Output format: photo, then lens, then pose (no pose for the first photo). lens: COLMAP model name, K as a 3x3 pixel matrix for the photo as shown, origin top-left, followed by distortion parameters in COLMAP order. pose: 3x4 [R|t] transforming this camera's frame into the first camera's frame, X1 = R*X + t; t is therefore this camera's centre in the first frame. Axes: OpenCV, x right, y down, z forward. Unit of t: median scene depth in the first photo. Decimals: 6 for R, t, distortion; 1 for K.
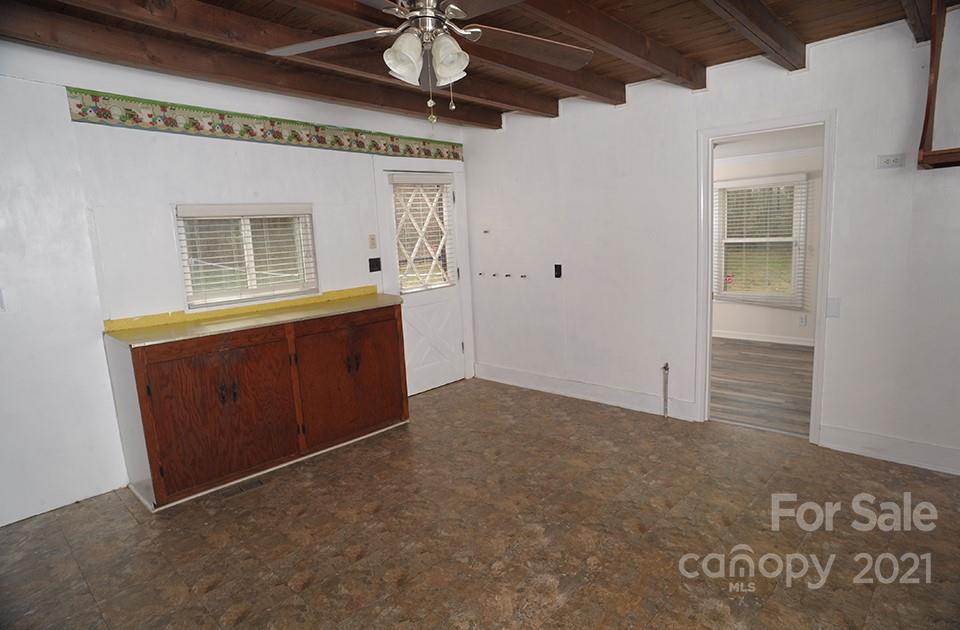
lens RADIAL K [[555.3, 0, 480.6], [0, 555.3, 303.0], [0, 0, 1]] dist [0.000057, 0.030755]
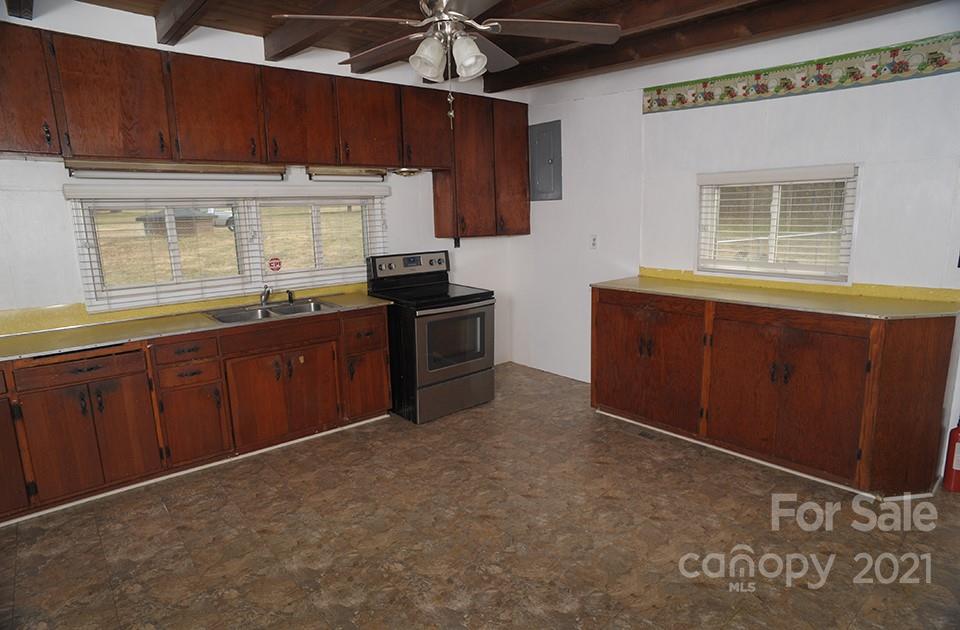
lens RADIAL K [[542.1, 0, 481.9], [0, 542.1, 320.3], [0, 0, 1]] dist [-0.101390, 0.066674]
pose [[-0.081016, 0.239267, -0.967568, 0.562033], [-0.111732, 0.962460, 0.247359, -0.111031], [0.990430, 0.128149, -0.051241, 0.673910]]
